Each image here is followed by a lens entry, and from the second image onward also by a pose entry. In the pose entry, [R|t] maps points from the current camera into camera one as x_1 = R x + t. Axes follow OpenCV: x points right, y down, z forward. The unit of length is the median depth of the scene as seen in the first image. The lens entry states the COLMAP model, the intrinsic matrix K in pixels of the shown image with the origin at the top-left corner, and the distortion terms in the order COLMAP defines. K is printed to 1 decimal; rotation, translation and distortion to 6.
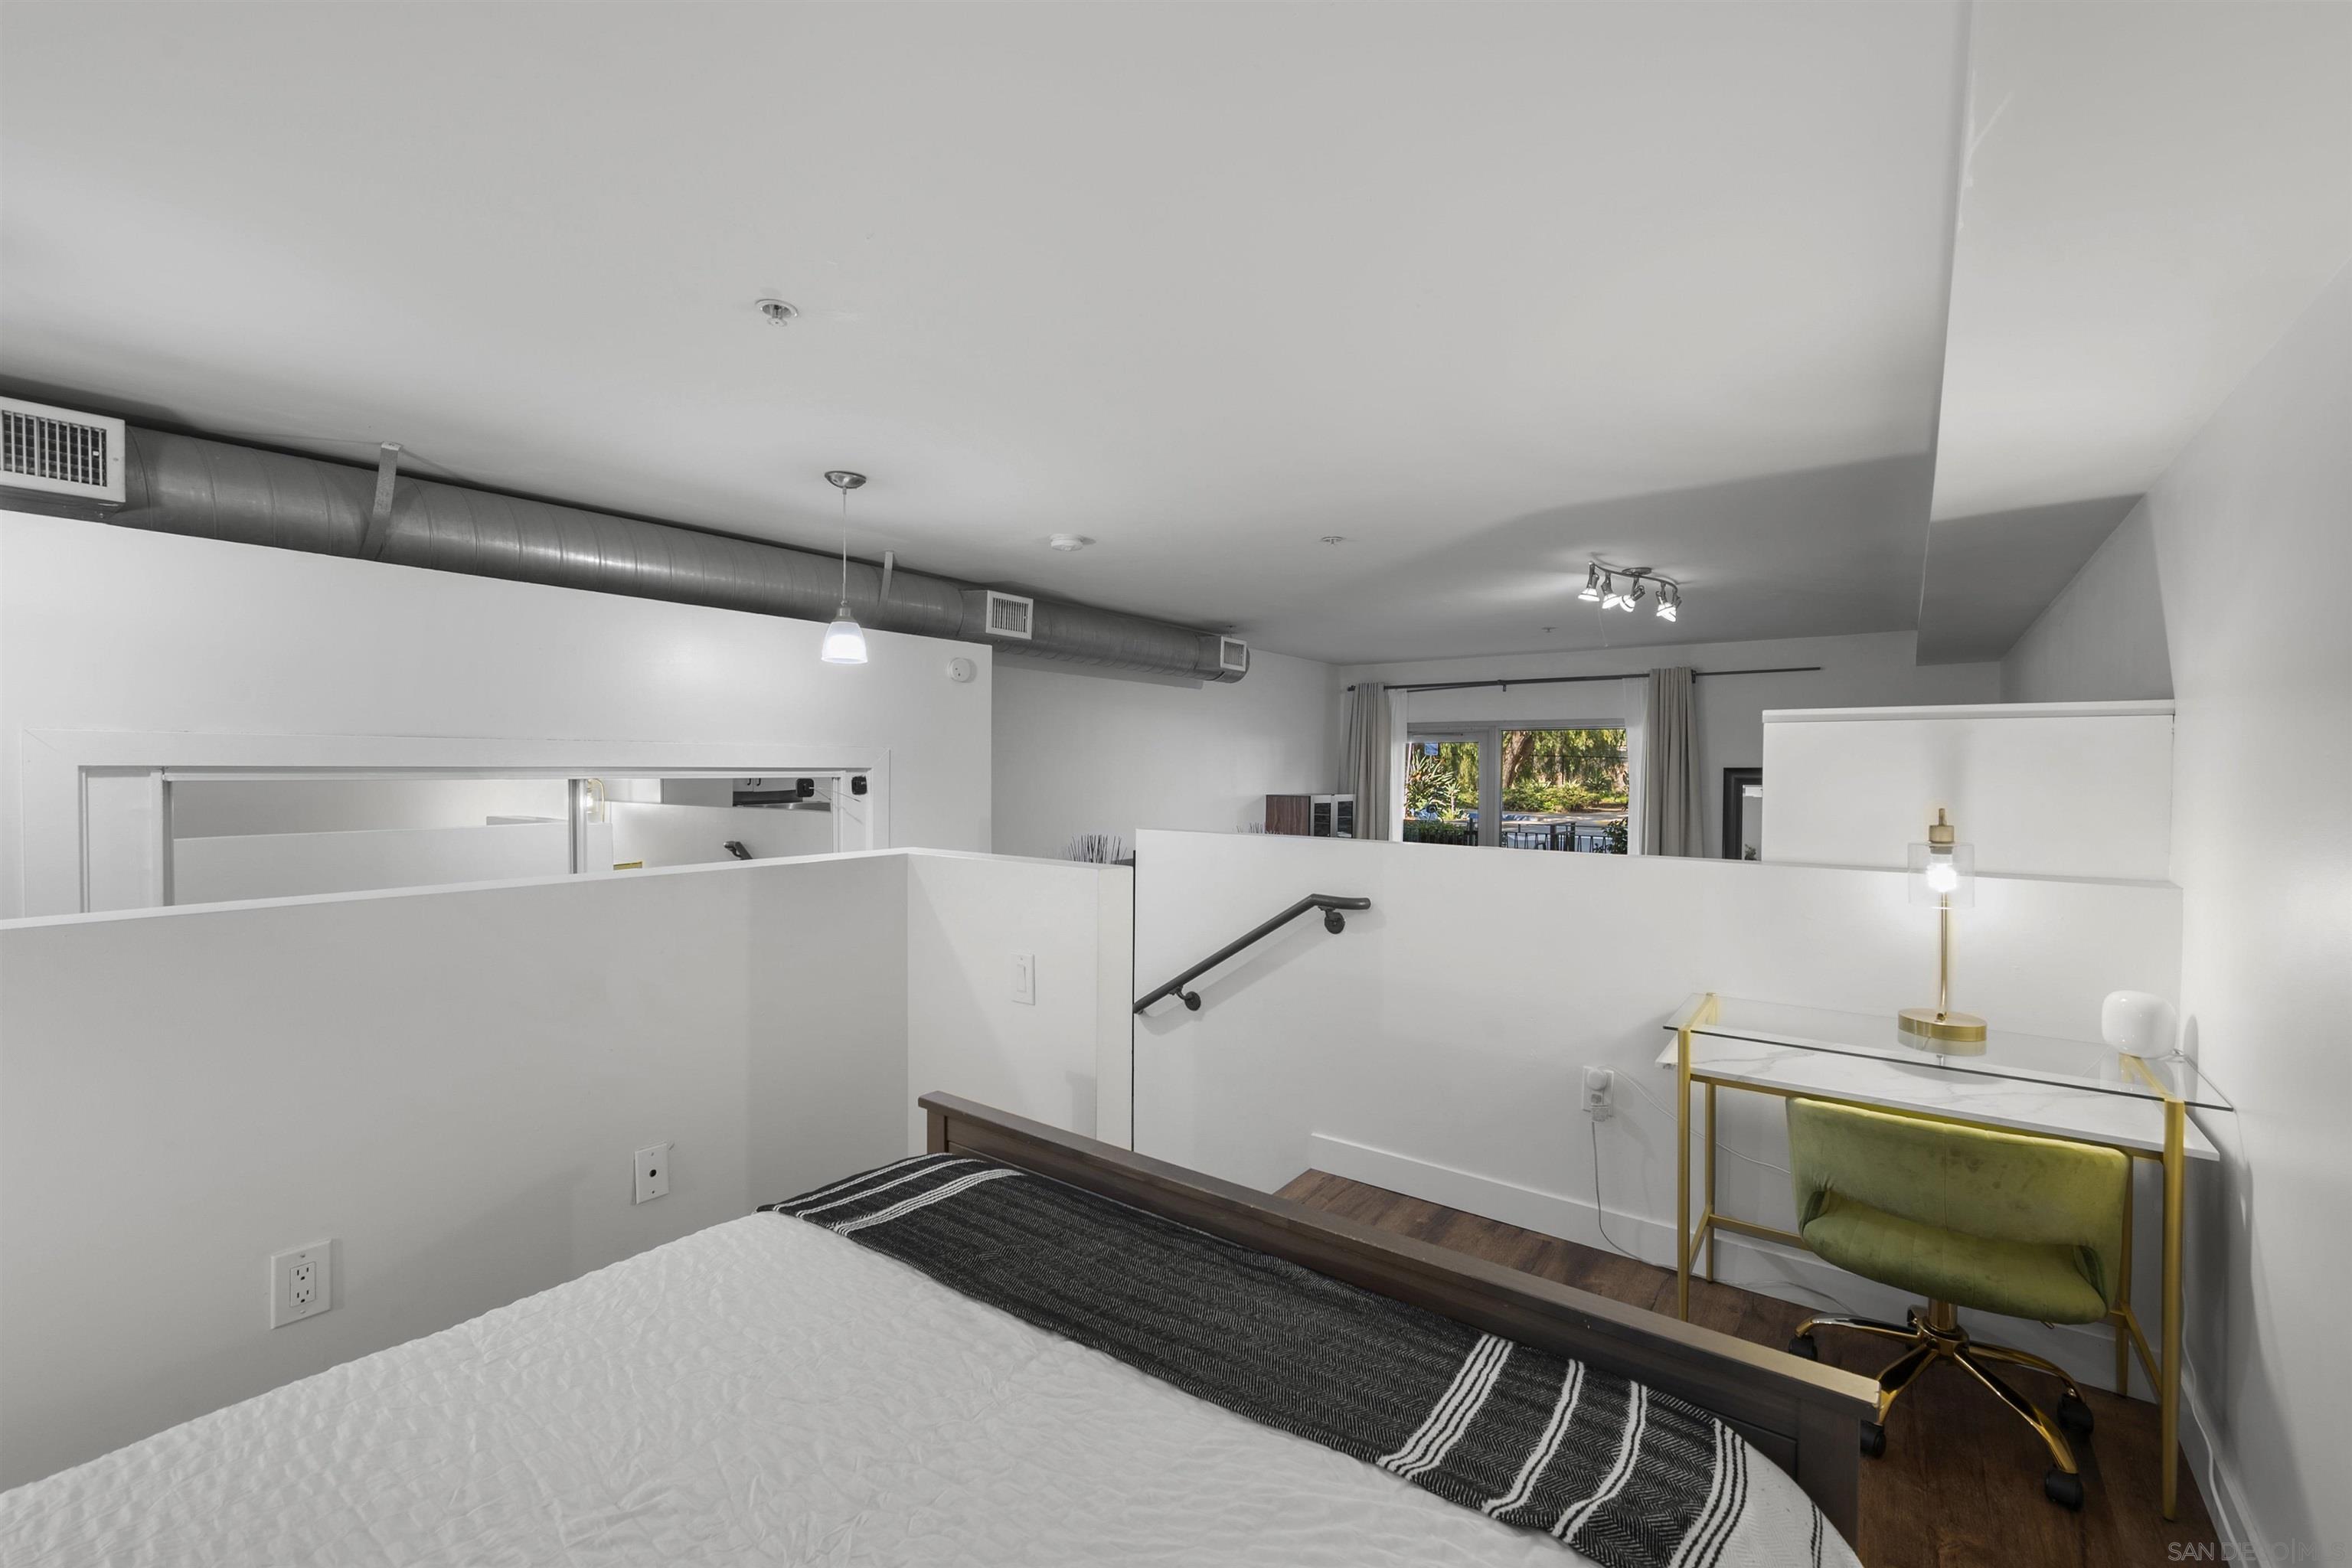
lens RADIAL K [[969.0, 0, 1175.9], [0, 969.0, 789.2], [0, 0, 1]] dist [-0.000247, 0.000257]
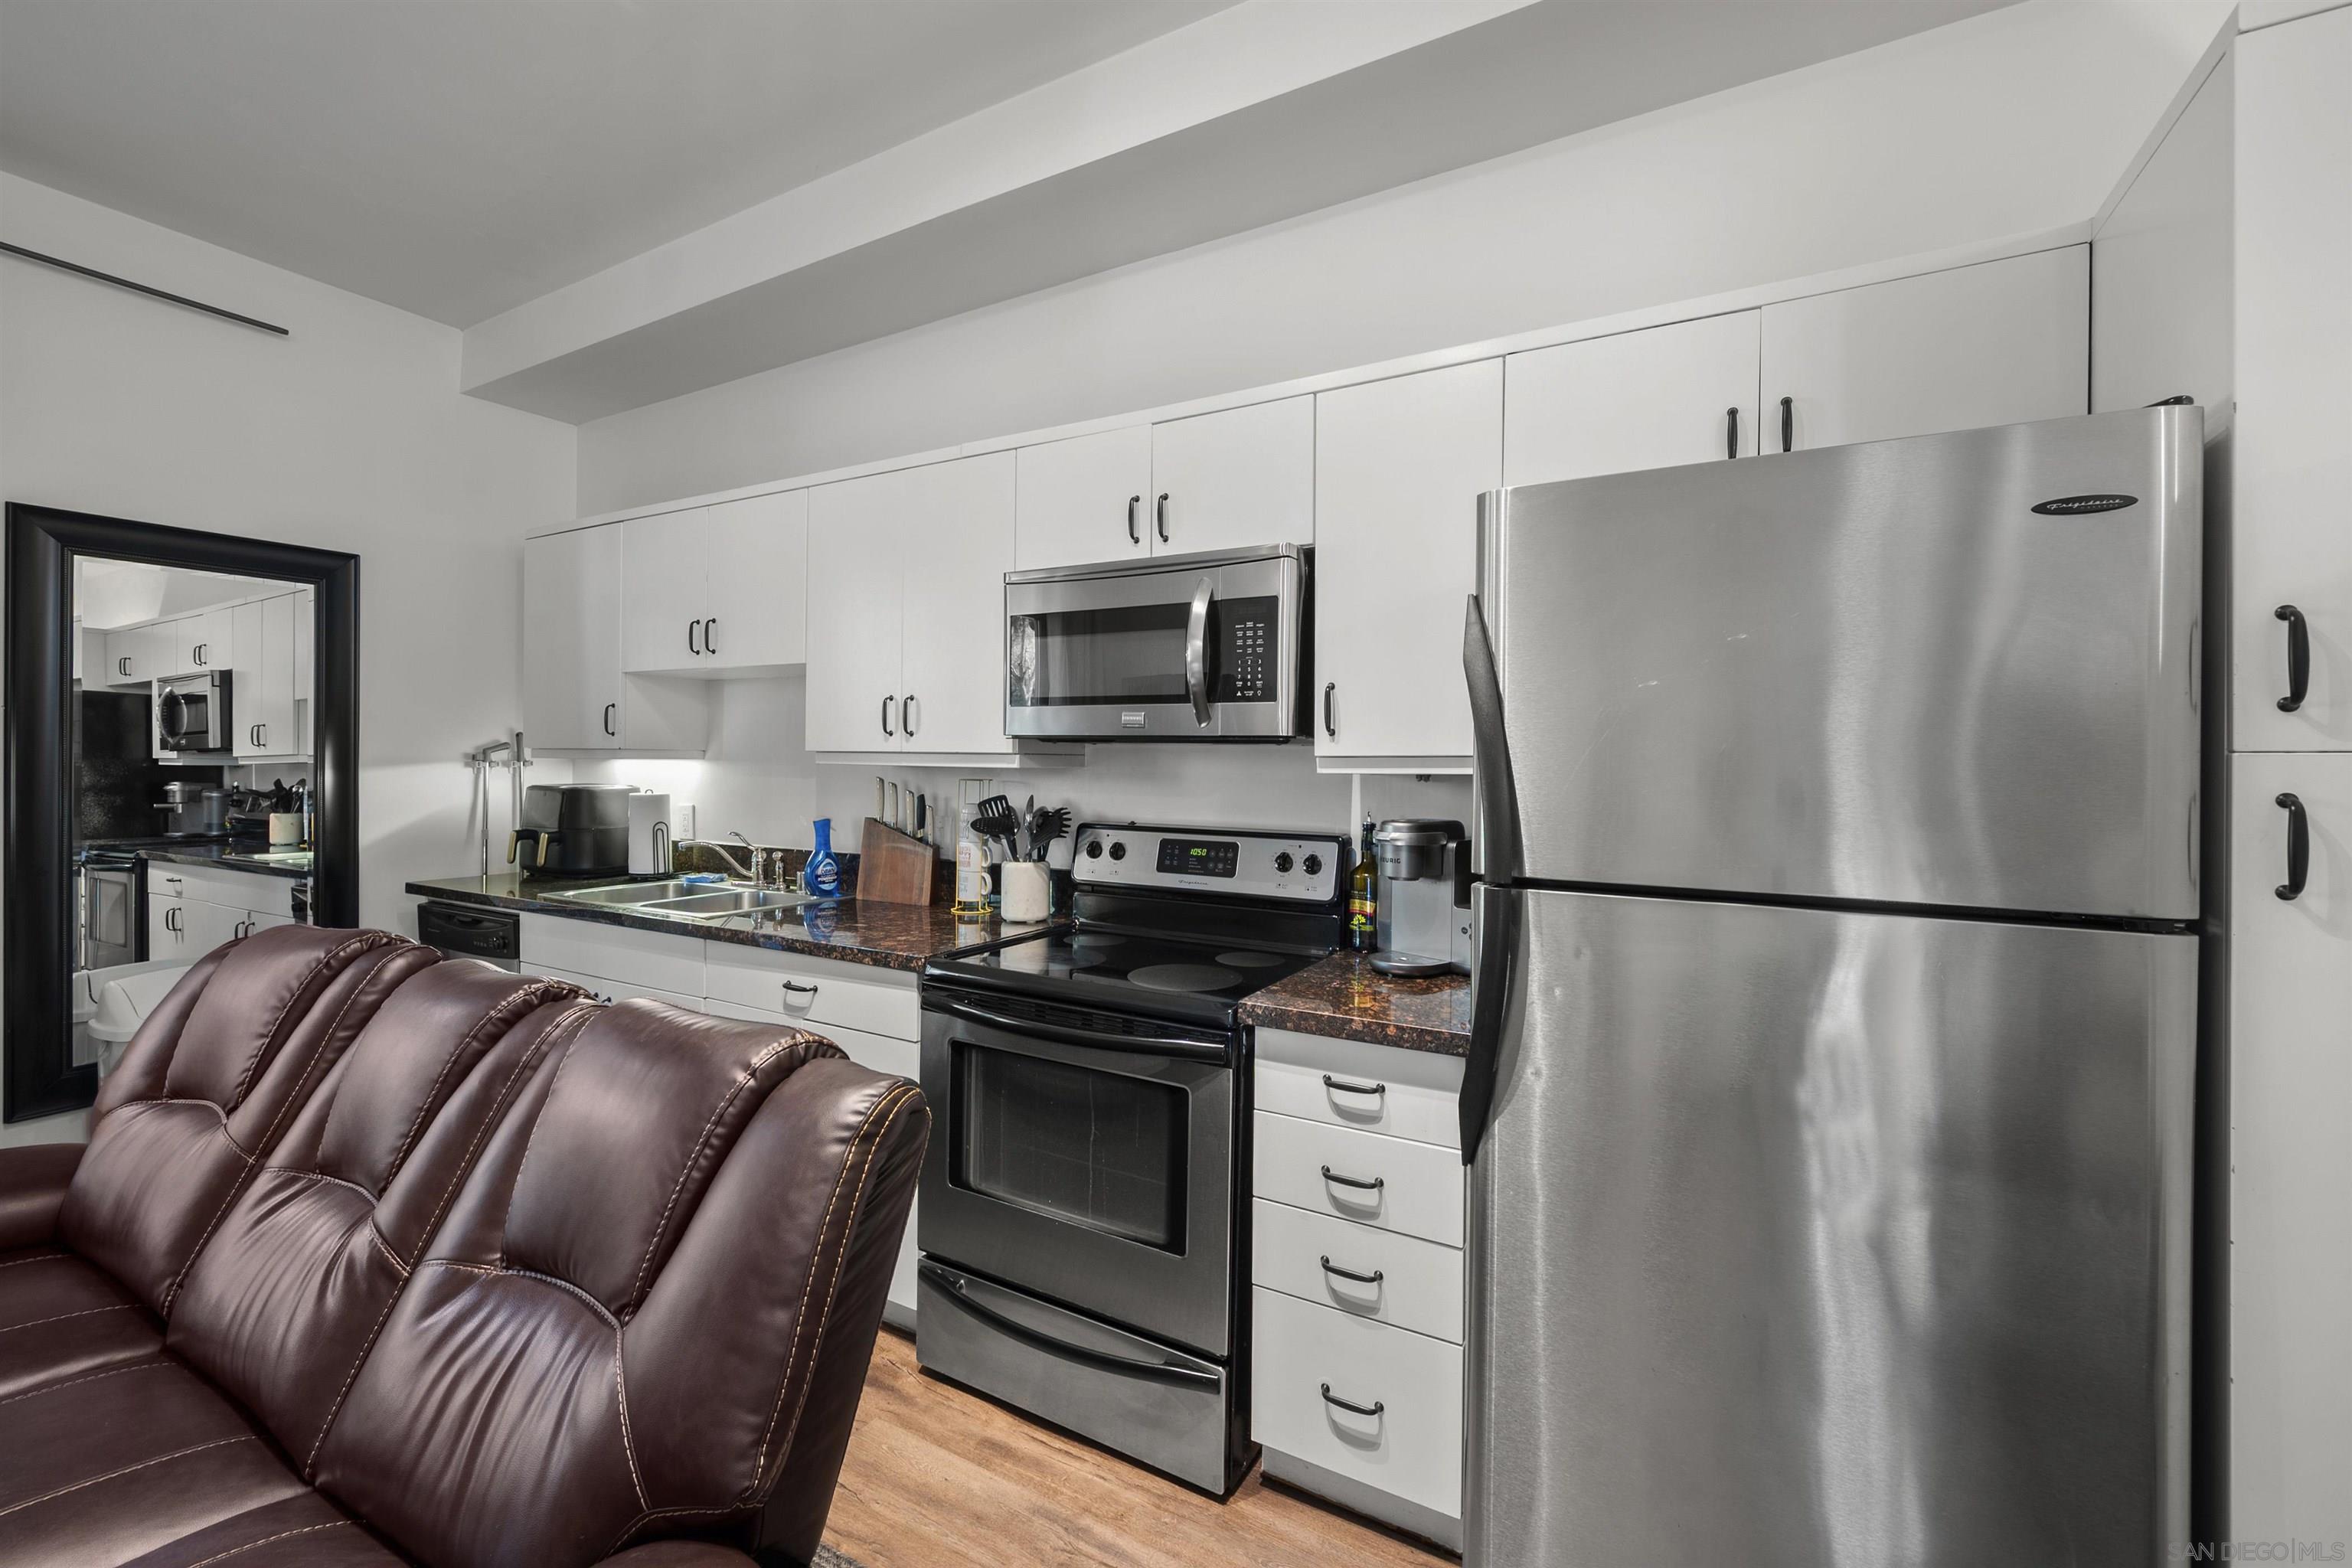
lens RADIAL K [[969.3, 0, 1168.2], [0, 969.3, 761.7], [0, 0, 1]] dist [-0.000094, -0.000113]
pose [[-0.122374, -0.000493, 0.992484, 0.131580], [0.006769, 0.999976, 0.001332, 0.080066], [-0.992461, 0.006881, -0.122367, 0.583116]]
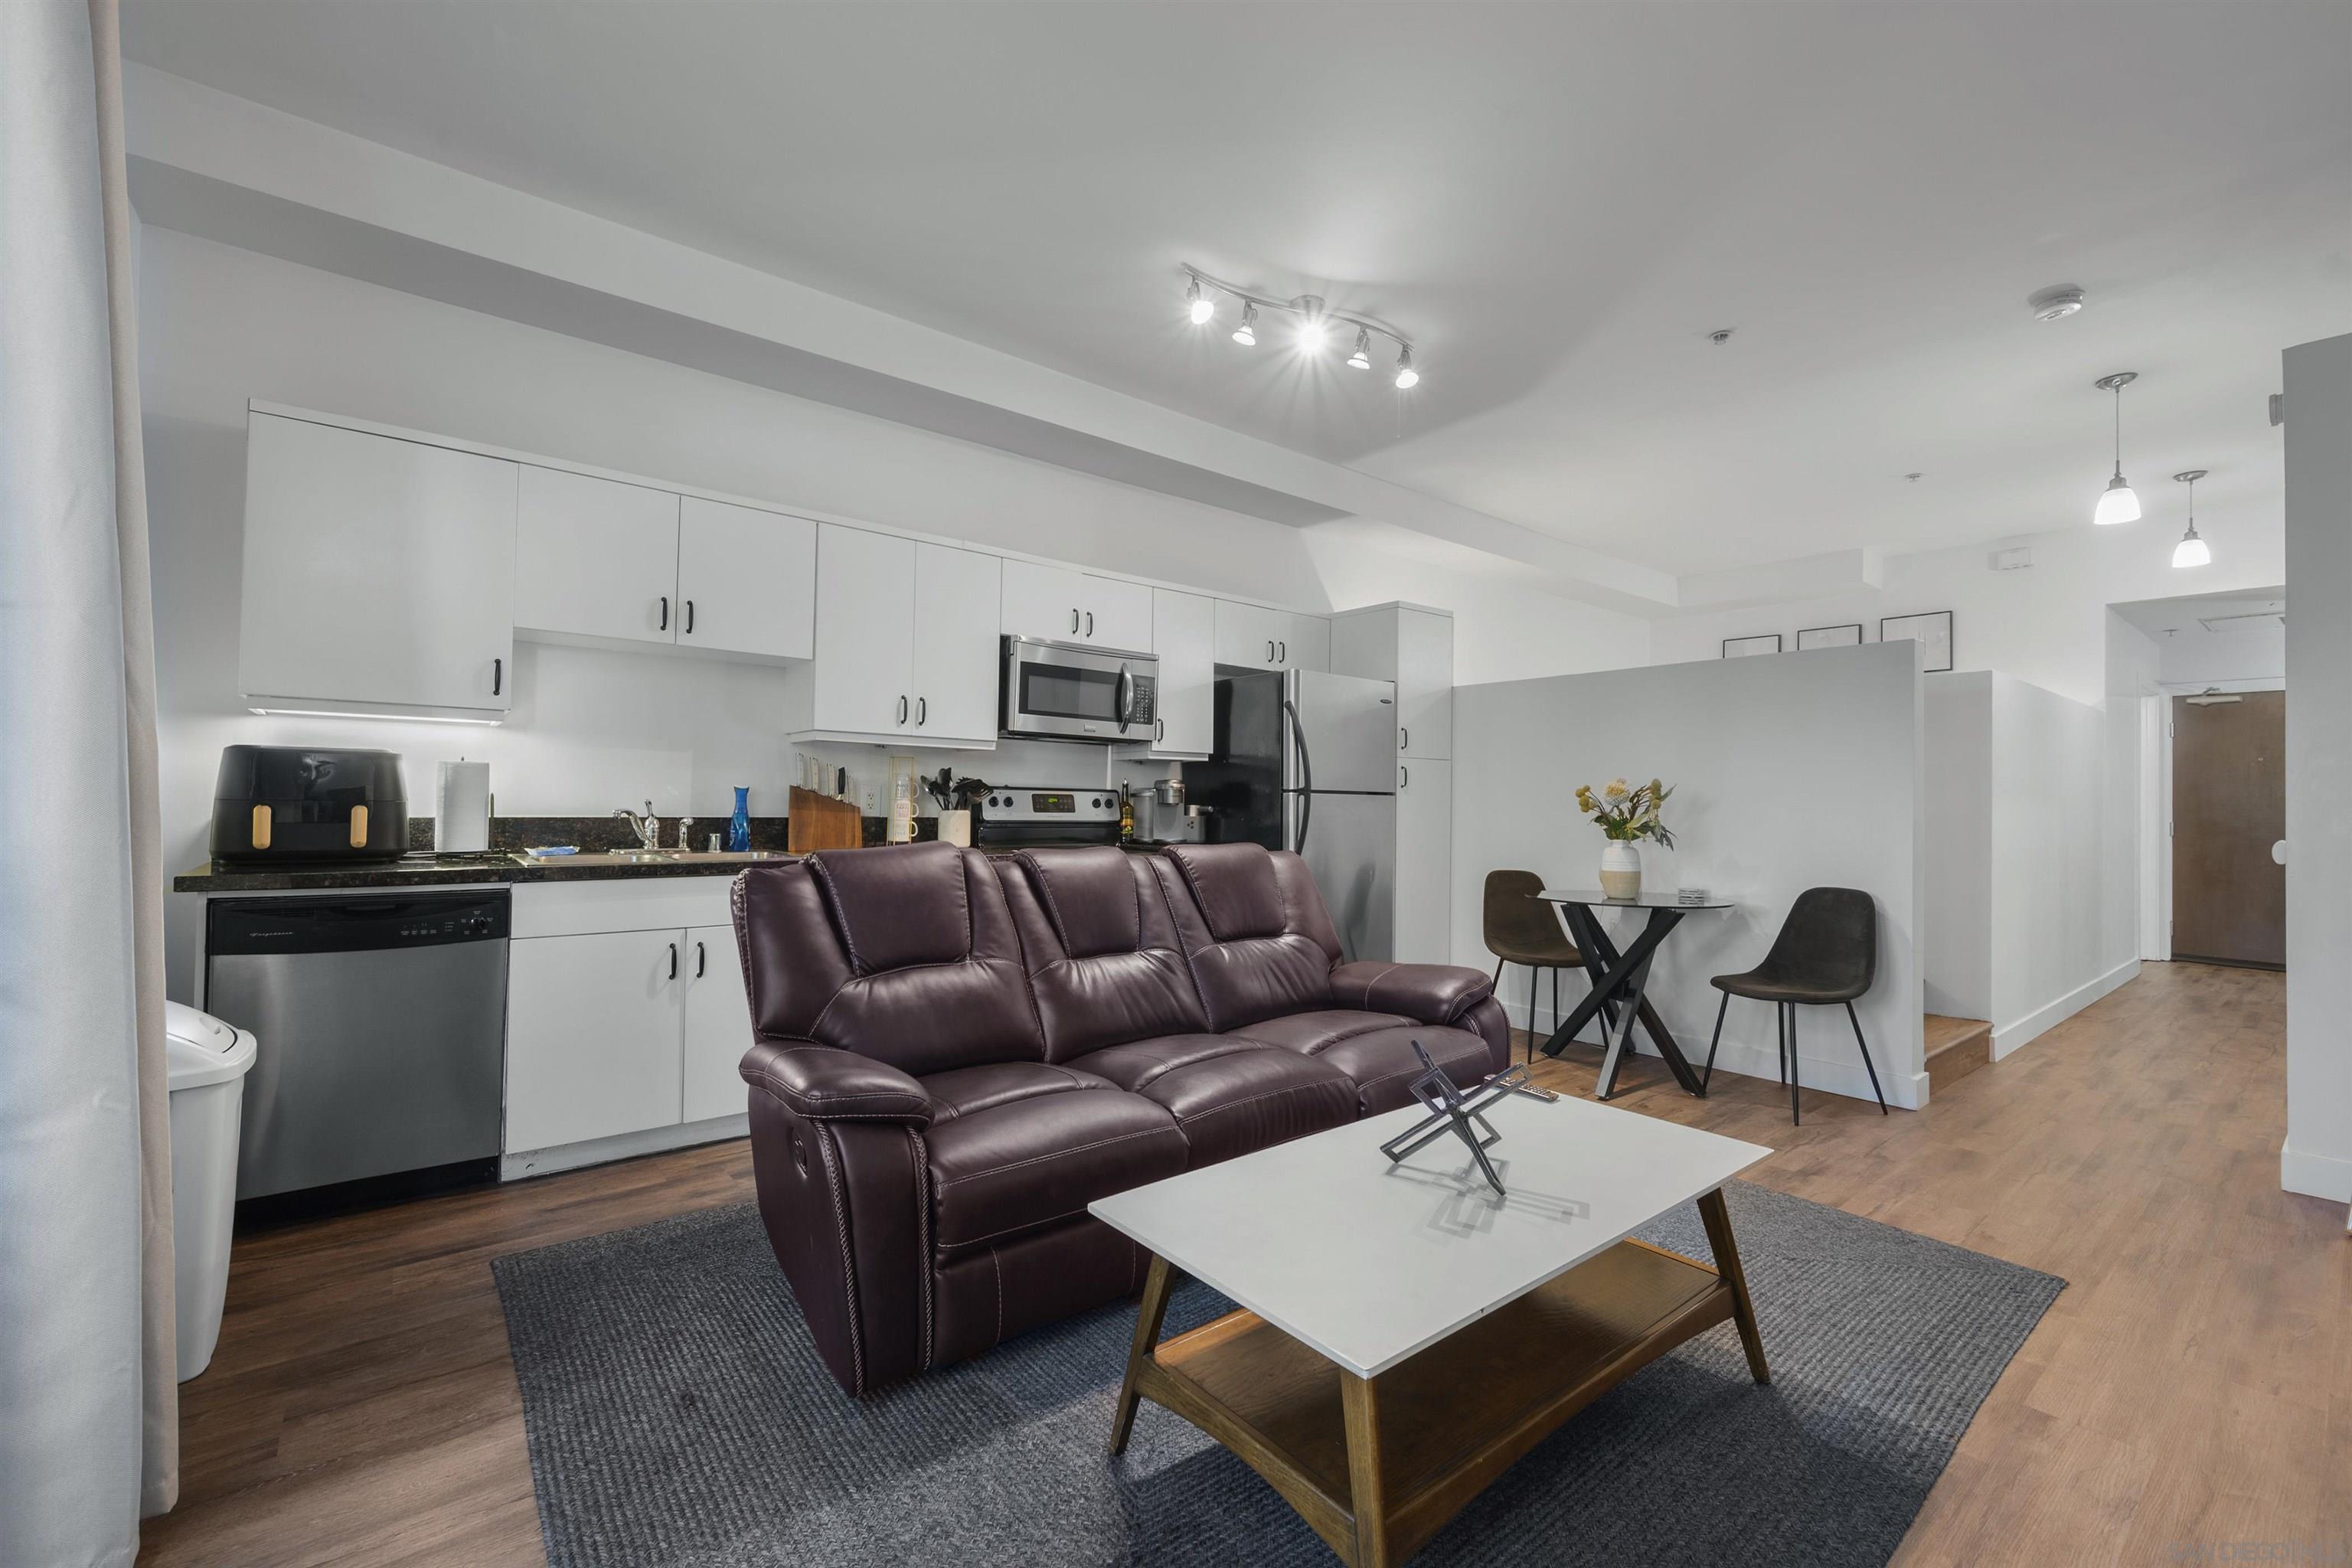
lens RADIAL K [[969.0, 0, 1175.9], [0, 969.0, 789.2], [0, 0, 1]] dist [-0.000247, 0.000257]
pose [[-0.967246, -0.011304, 0.253589, 0.232275], [-0.010986, 0.999936, 0.002670, 0.102327], [-0.253603, -0.000203, -0.967308, 1.112549]]
